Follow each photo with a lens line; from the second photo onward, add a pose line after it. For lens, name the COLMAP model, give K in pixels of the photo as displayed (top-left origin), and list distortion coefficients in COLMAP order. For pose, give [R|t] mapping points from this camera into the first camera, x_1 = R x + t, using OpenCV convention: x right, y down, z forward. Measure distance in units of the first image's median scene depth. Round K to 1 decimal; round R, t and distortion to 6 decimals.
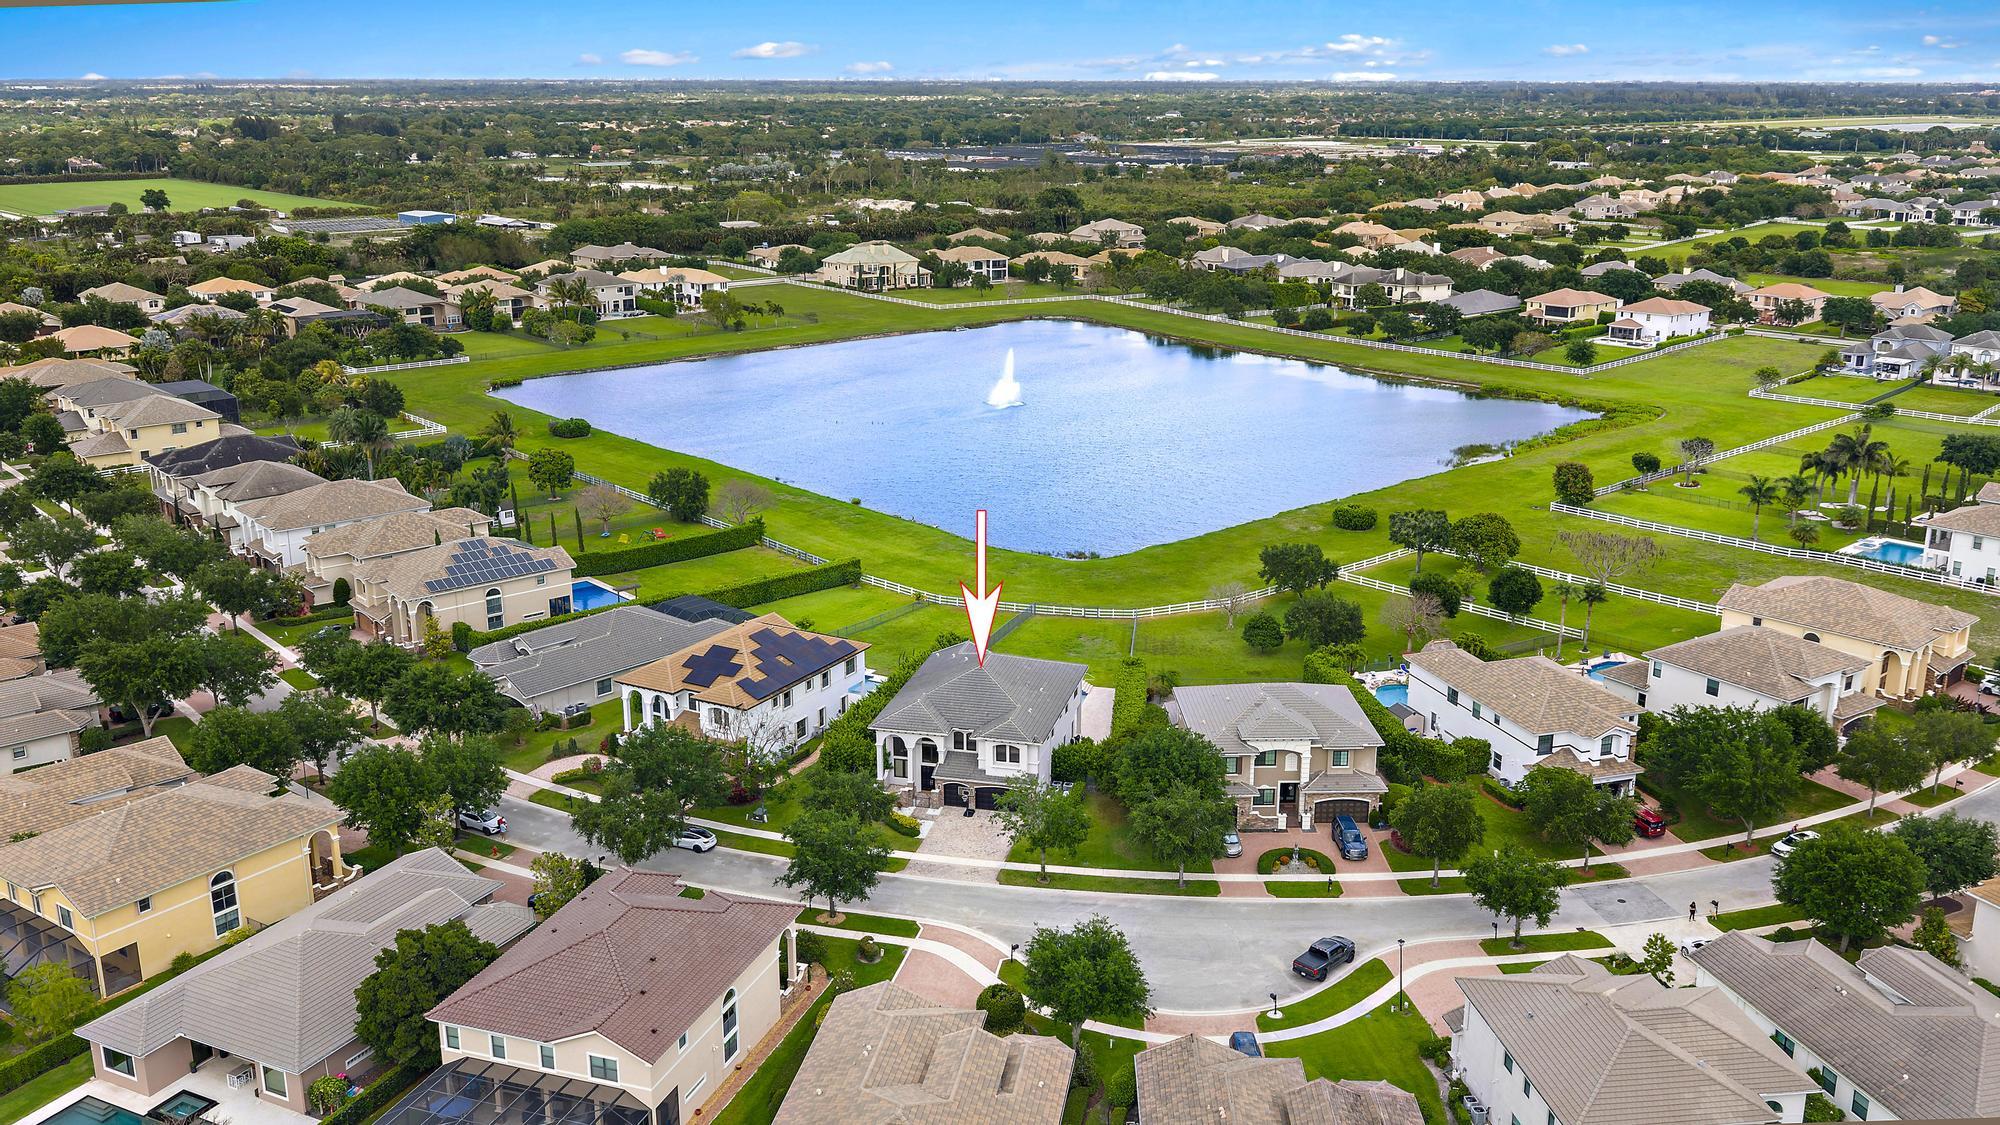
lens RADIAL K [[1709.3, 0, 1000.0], [0, 1709.3, 562.5], [0, 0, 1]] dist [0.042413, -0.001733]
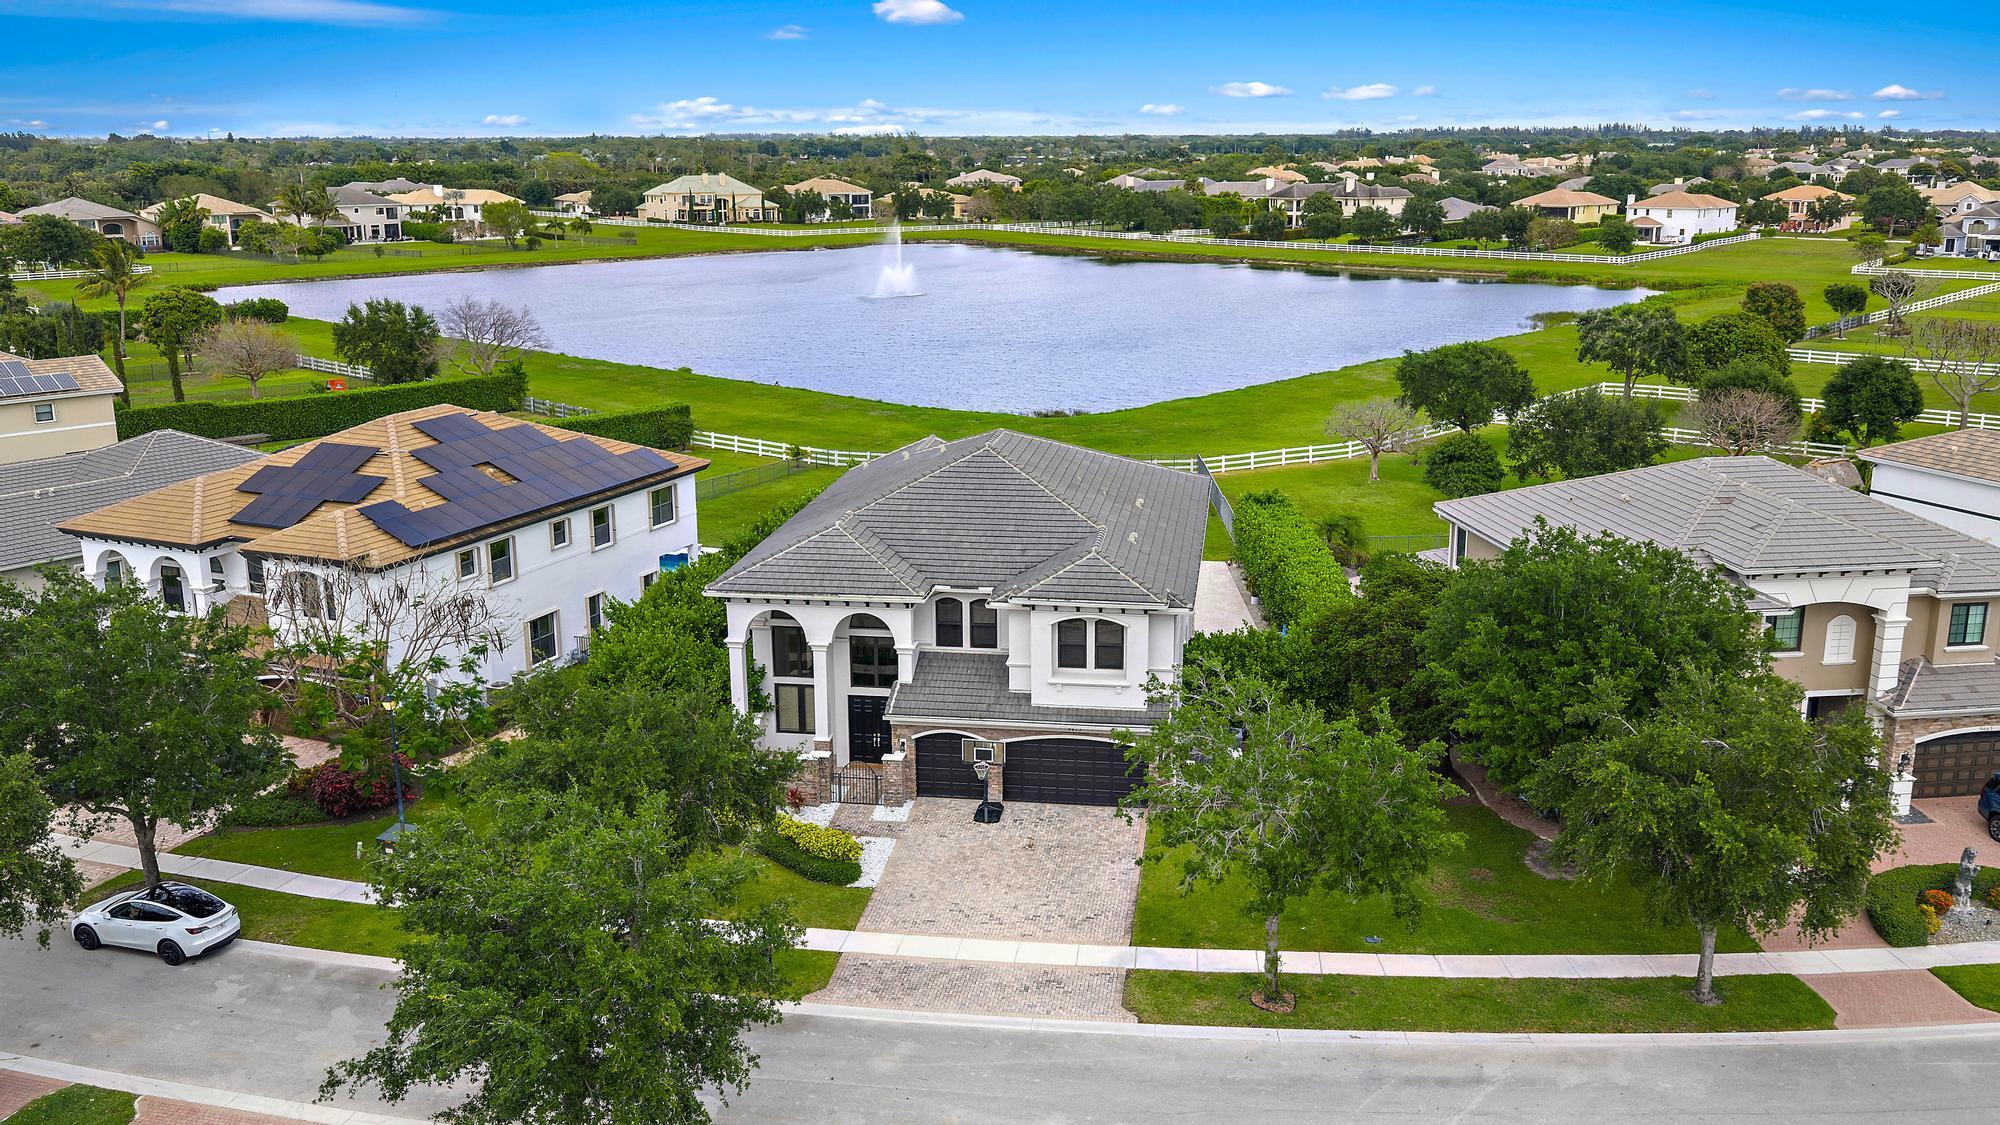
lens RADIAL K [[1704.5, 0, 1000.0], [0, 1704.5, 562.5], [0, 0, 1]] dist [0.010454, -0.003136]
pose [[0.995477, -0.029367, 0.090352, -0.045198], [0.032203, 0.999028, -0.030097, 0.099826], [-0.089381, 0.032870, 0.995455, 0.610185]]
